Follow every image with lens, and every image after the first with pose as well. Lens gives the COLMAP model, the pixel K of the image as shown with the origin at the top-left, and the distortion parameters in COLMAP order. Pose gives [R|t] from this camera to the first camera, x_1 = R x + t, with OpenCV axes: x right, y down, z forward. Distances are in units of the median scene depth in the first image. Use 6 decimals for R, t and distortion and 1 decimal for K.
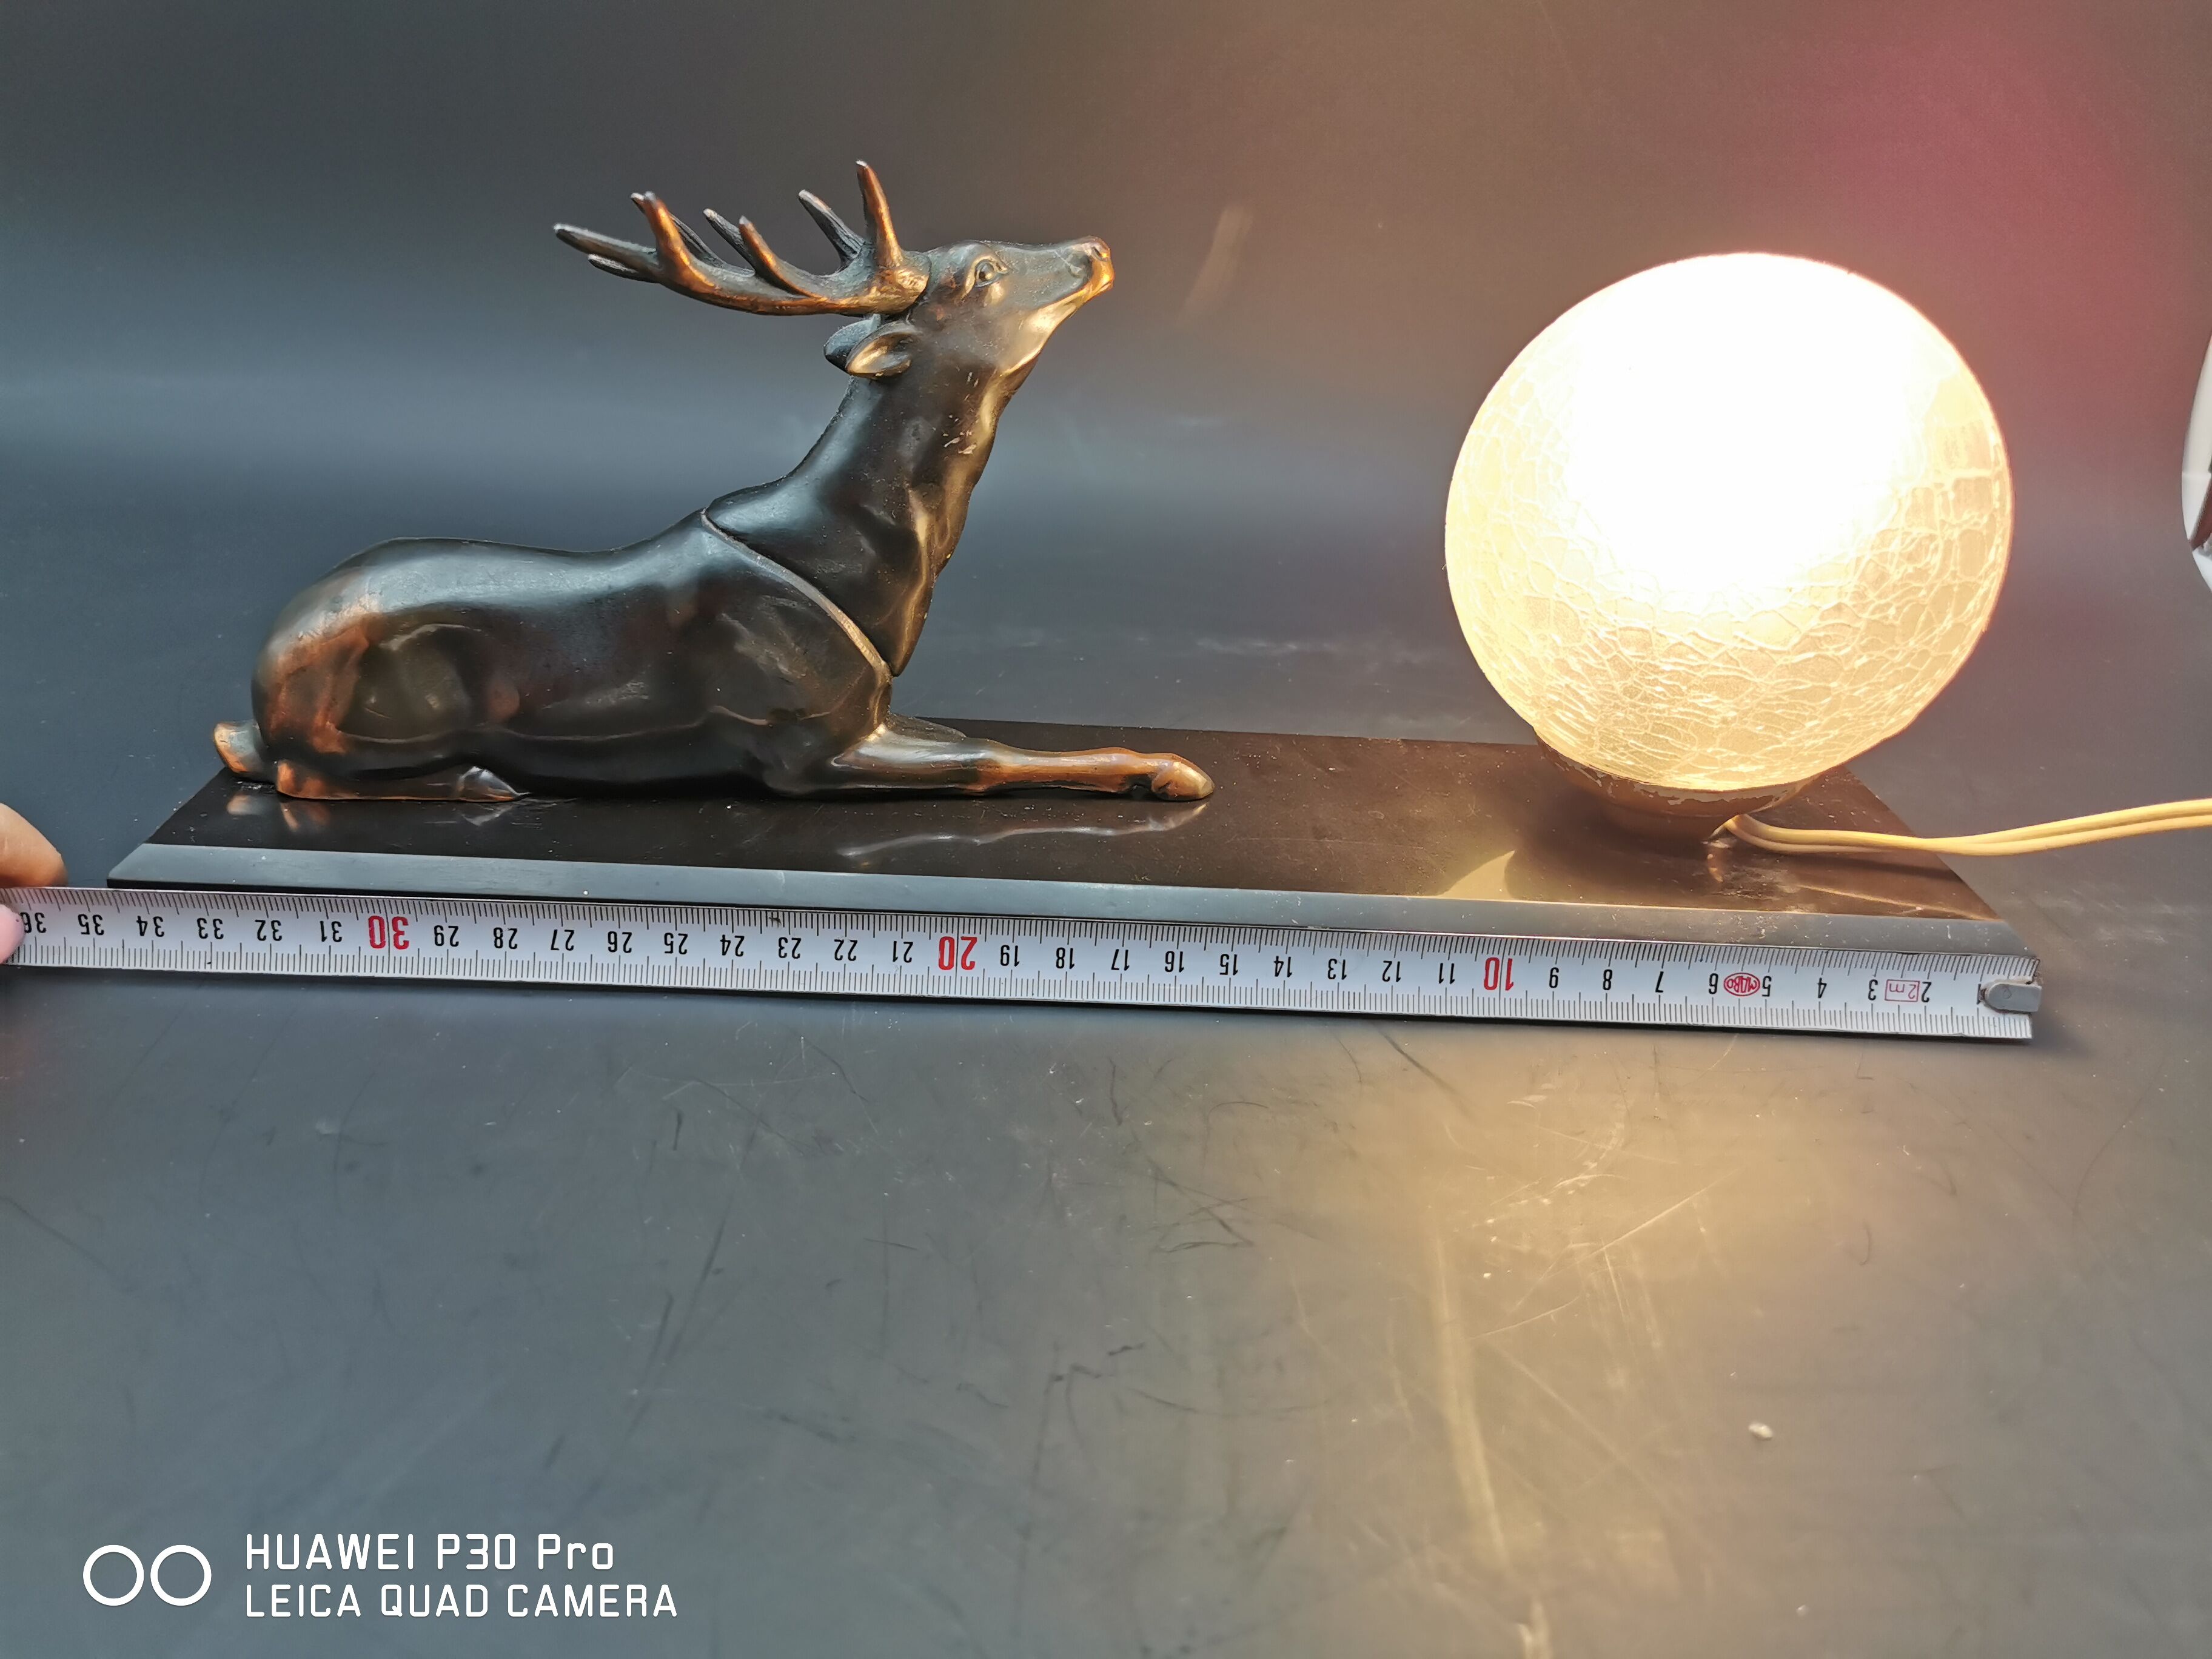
lens RADIAL K [[1769.5, 0, 1101.6], [0, 1769.5, 825.0], [0, 0, 1]] dist [0.020060, -0.015543]
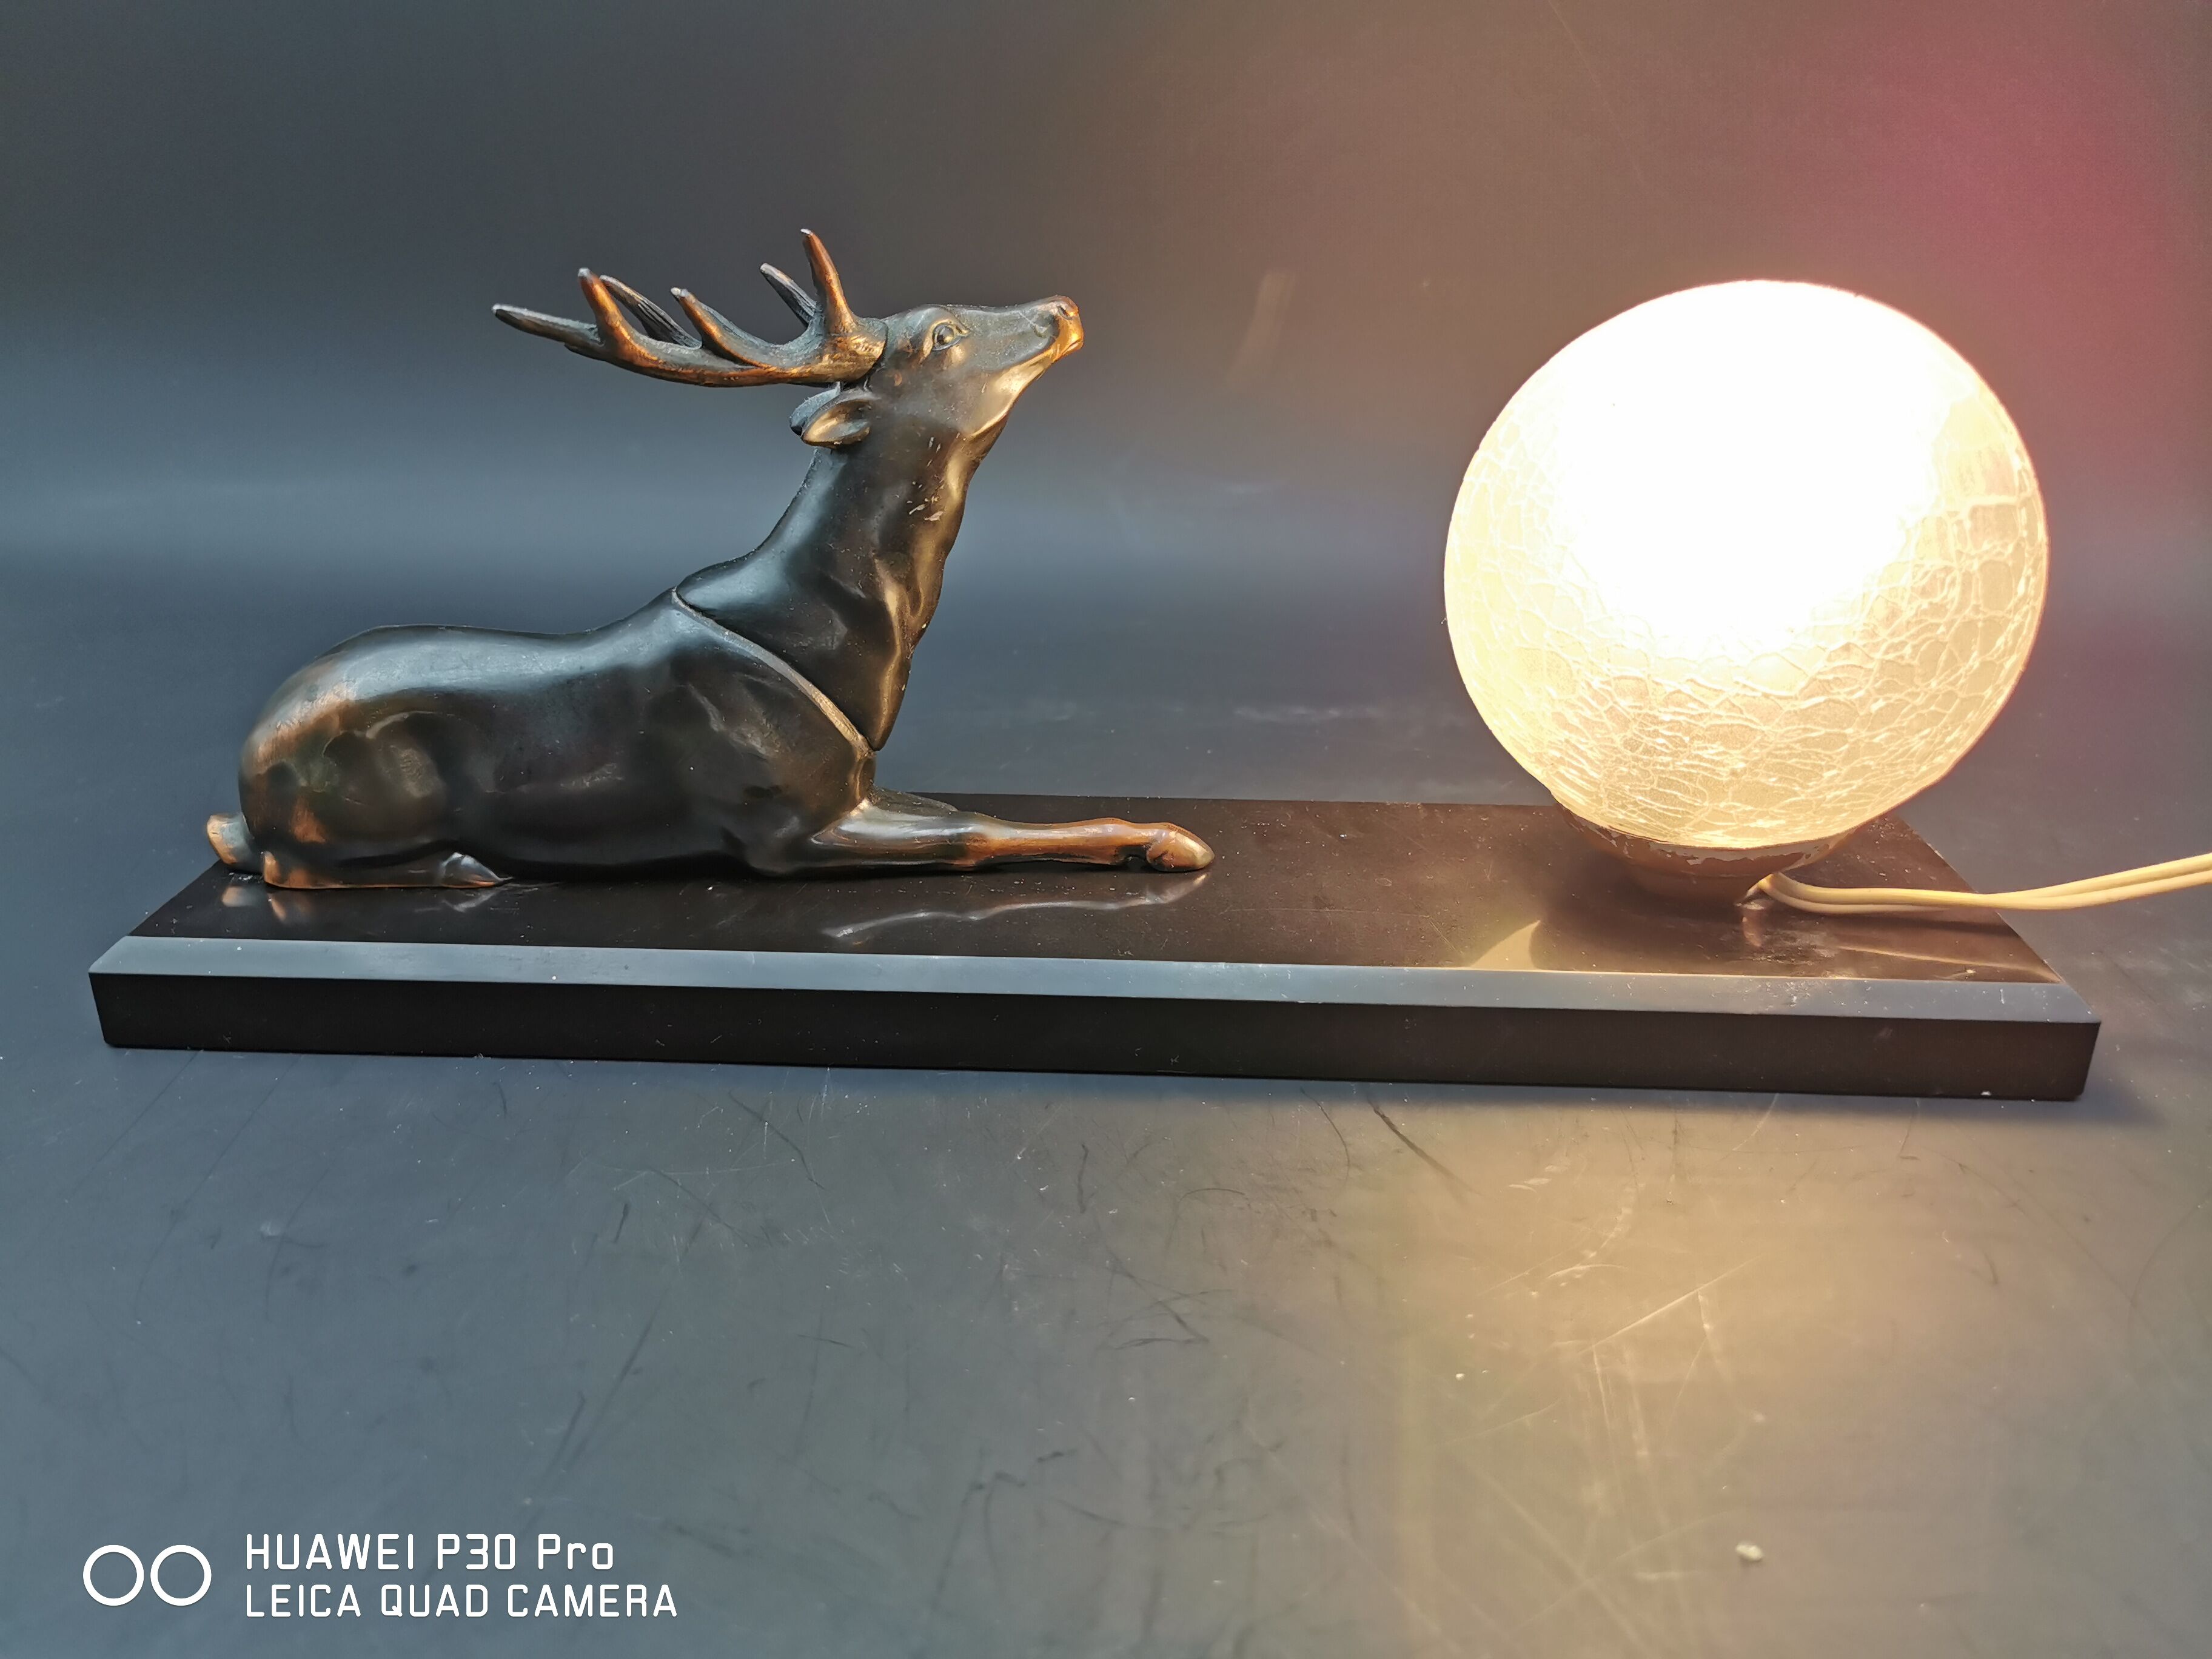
lens RADIAL K [[1769.5, 0, 1106.9], [0, 1769.5, 829.2], [0, 0, 1]] dist [0.020060, -0.015543]
pose [[0.996455, -0.023339, -0.080822, 0.095537], [0.019785, 0.998814, -0.044488, 0.005755], [0.081765, 0.042731, 0.995735, 0.043172]]
